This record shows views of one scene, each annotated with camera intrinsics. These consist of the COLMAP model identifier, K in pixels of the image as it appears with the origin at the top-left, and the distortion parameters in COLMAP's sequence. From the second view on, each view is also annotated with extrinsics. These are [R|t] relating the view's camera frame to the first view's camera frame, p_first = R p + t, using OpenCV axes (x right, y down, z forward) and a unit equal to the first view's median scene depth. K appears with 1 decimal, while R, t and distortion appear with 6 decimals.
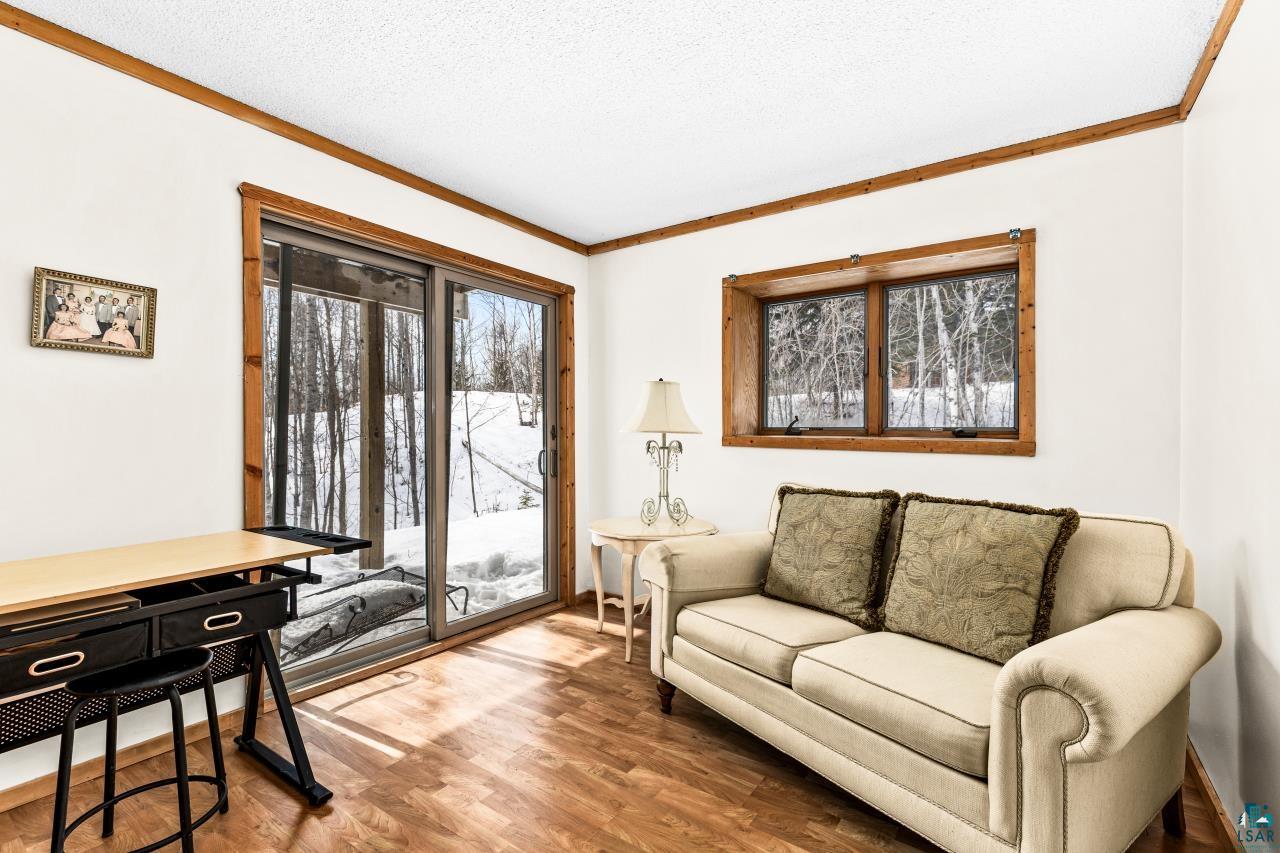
lens RADIAL K [[576.5, 0, 631.2], [0, 576.5, 428.0], [0, 0, 1]] dist [0.000392, 0.000002]
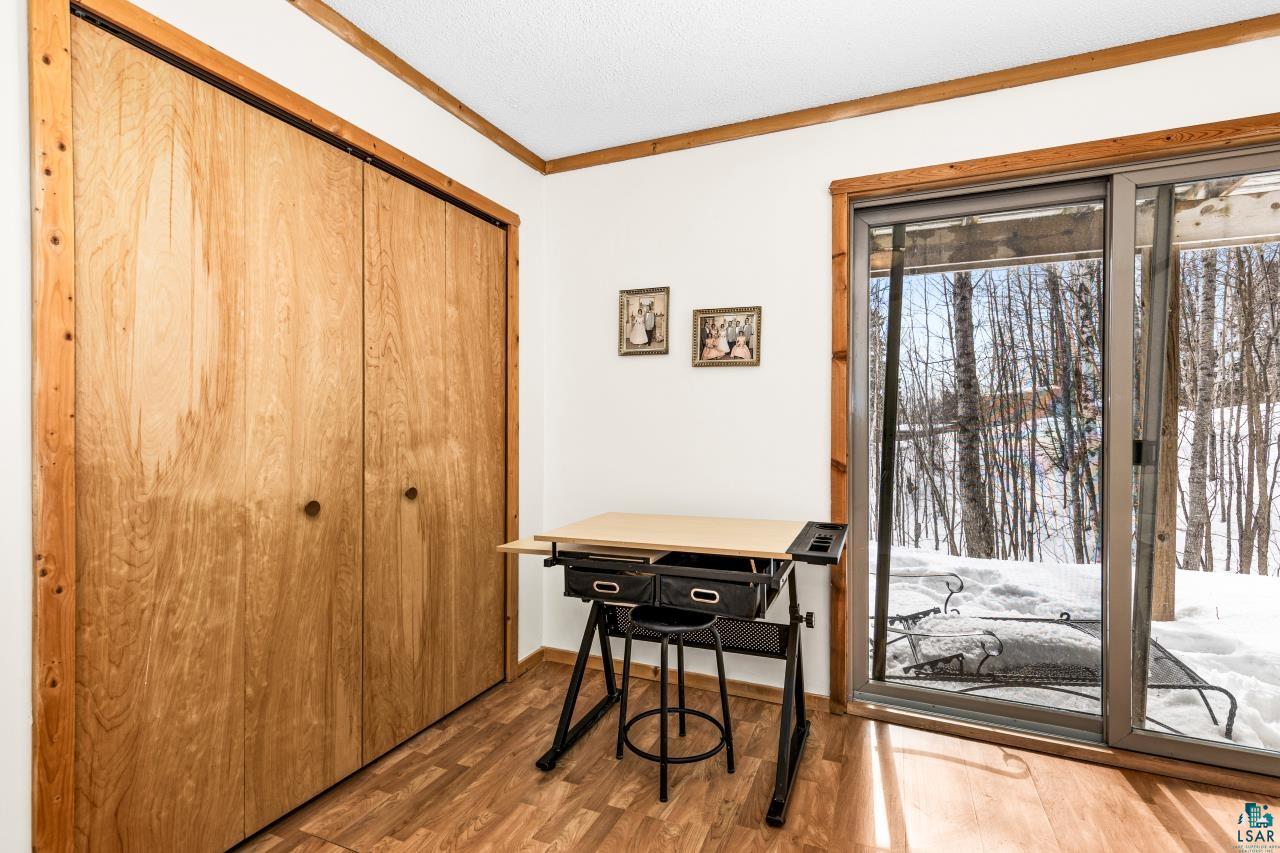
lens RADIAL K [[576.5, 0, 637.9], [0, 576.5, 428.0], [0, 0, 1]] dist [0.000392, 0.000002]
pose [[0.207908, 0.000934, -0.978148, 0.236759], [0.005744, 0.999981, 0.002176, 0.003893], [0.978132, -0.006071, 0.207898, 0.424085]]
